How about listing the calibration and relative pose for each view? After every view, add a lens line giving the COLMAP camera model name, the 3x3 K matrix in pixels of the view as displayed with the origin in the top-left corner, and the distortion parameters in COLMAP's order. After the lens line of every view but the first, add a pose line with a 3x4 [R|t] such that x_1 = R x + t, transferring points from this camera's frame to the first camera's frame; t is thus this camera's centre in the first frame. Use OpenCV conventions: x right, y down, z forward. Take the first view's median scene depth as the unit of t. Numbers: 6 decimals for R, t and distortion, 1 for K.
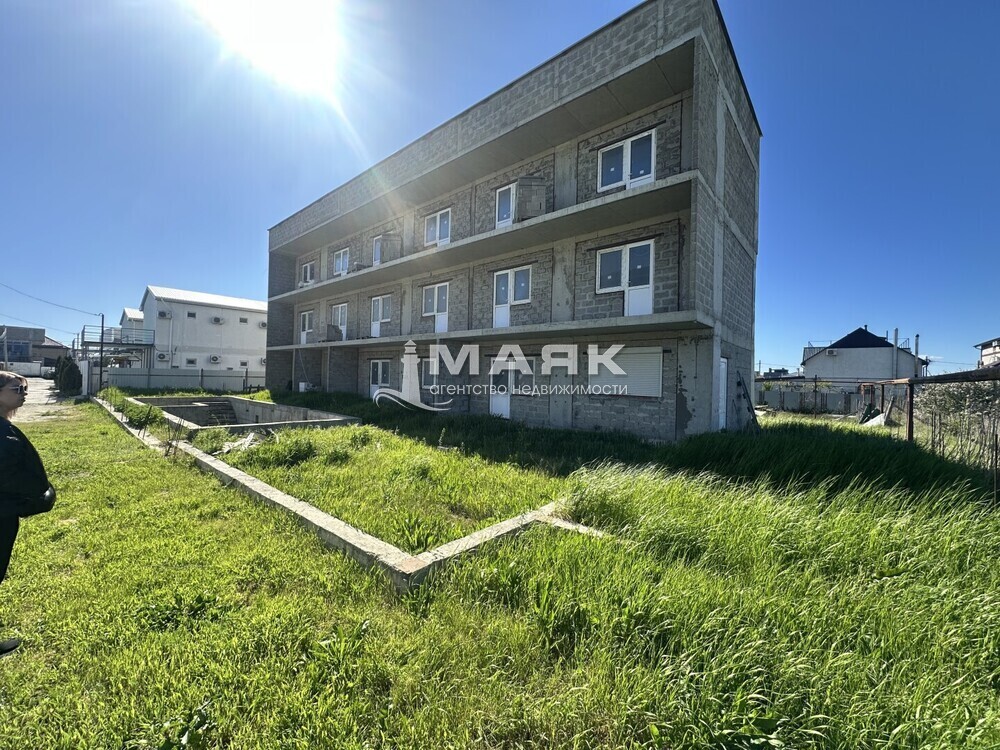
lens RADIAL K [[399.6, 0, 484.2], [0, 399.6, 375.8], [0, 0, 1]] dist [-0.001982, -0.000366]
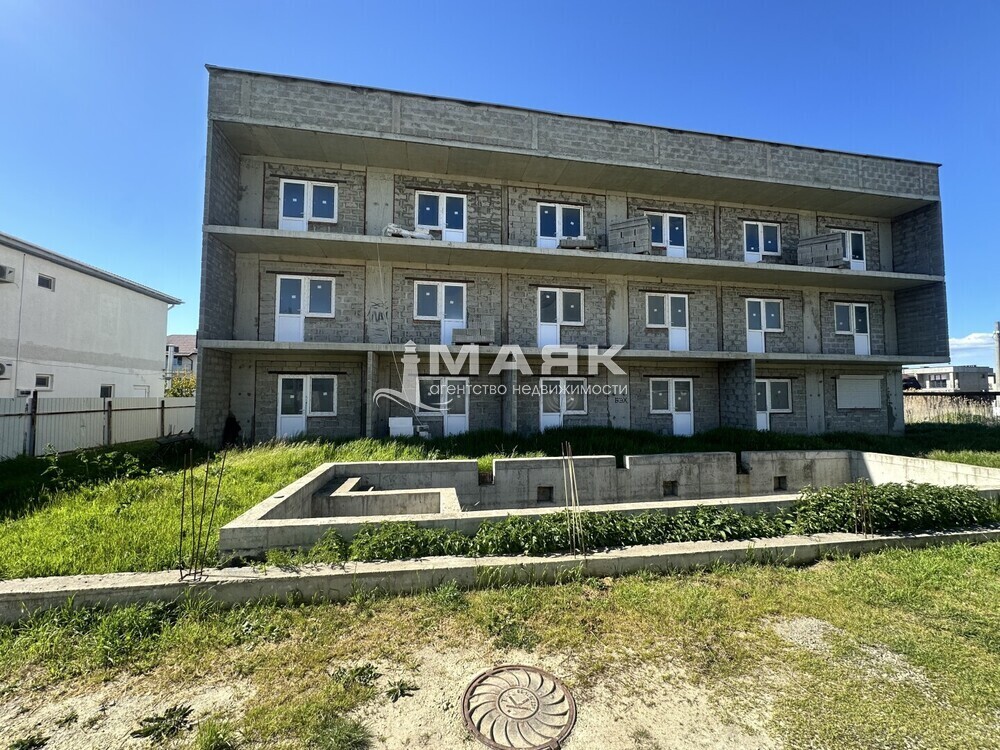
lens RADIAL K [[399.6, 0, 499.2], [0, 399.6, 375.0], [0, 0, 1]] dist [-0.001982, -0.000366]
pose [[0.611998, 0.013766, 0.790740, -1.203567], [0.009452, 0.999650, -0.024718, -0.036215], [-0.790803, 0.022602, 0.611653, 0.877138]]
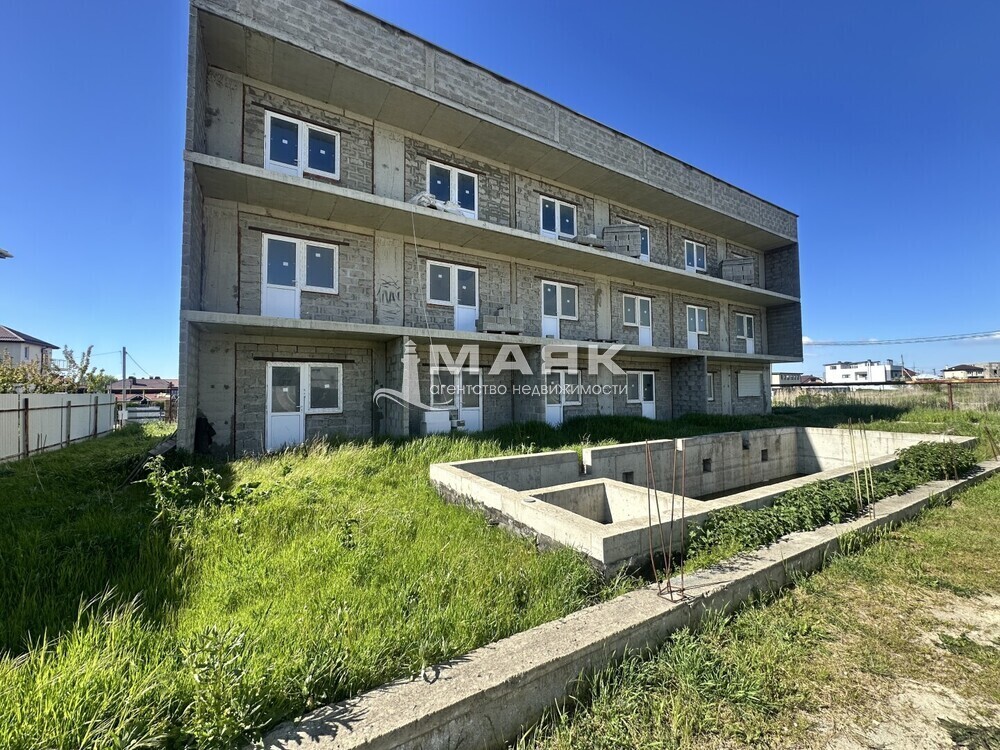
lens RADIAL K [[399.6, 0, 494.7], [0, 399.6, 375.4], [0, 0, 1]] dist [-0.001982, -0.000366]
pose [[0.290998, 0.008930, 0.956682, -1.345793], [0.009776, 0.999876, -0.012307, -0.027591], [-0.956674, 0.012934, 0.290874, 1.217124]]
